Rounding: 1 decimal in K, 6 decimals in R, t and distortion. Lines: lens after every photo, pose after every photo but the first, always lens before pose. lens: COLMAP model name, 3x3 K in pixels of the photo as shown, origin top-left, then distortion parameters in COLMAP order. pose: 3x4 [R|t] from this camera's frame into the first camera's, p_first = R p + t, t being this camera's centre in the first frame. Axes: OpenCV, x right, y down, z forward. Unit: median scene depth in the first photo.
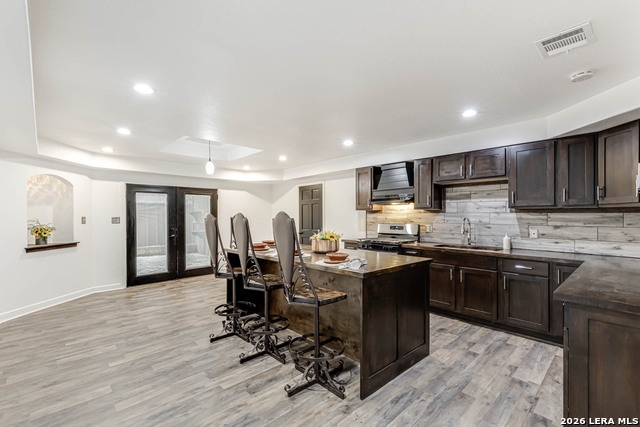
lens RADIAL K [[293.9, 0, 326.1], [0, 293.9, 217.4], [0, 0, 1]] dist [0.027656, -0.000774]
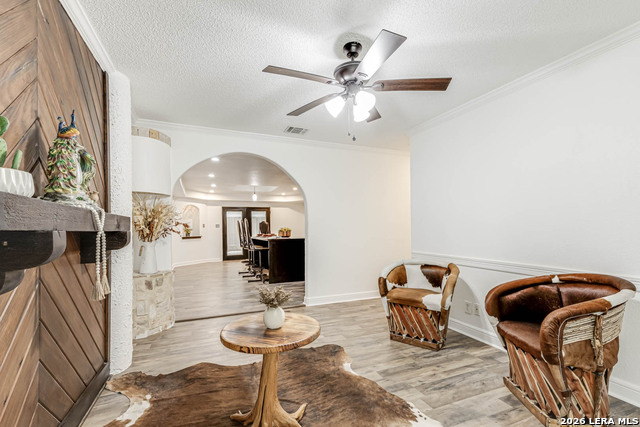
lens RADIAL K [[293.9, 0, 320.8], [0, 293.9, 223.8], [0, 0, 1]] dist [0.027656, -0.000774]
pose [[0.938636, -0.012890, -0.344668, 0.576610], [0.009046, 0.999878, -0.012759, 0.025611], [0.344791, 0.008858, 0.938638, -0.560226]]
